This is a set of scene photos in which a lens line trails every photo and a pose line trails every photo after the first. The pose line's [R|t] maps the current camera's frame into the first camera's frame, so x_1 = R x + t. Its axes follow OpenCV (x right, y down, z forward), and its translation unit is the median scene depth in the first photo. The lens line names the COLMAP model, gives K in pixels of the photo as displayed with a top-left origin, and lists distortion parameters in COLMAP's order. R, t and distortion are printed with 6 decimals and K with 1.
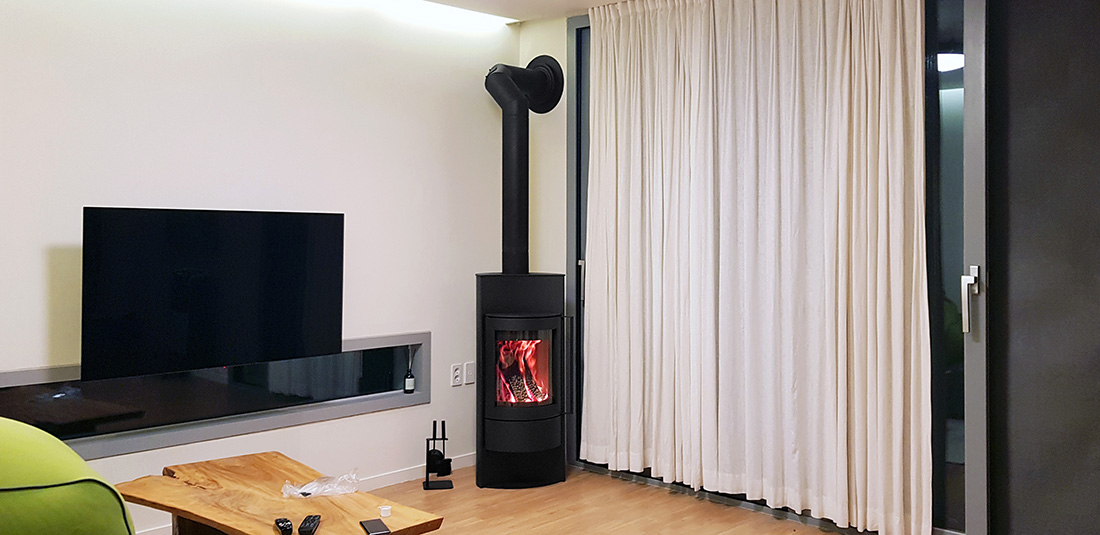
lens RADIAL K [[852.2, 0, 484.3], [0, 852.2, 251.2], [0, 0, 1]] dist [0.059027, -0.031461]
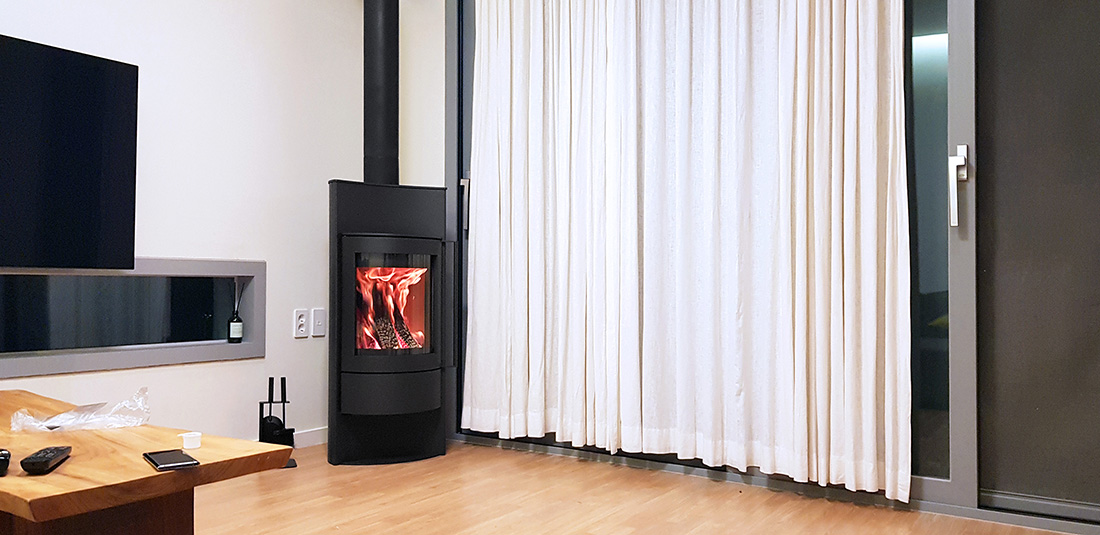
lens RADIAL K [[852.2, 0, 488.9], [0, 852.2, 279.5], [0, 0, 1]] dist [0.059027, -0.031461]
pose [[0.979417, 0.007691, 0.201699, -0.024658], [-0.004990, 0.999891, -0.013894, 0.127444], [-0.201784, 0.012601, 0.979349, 0.245387]]
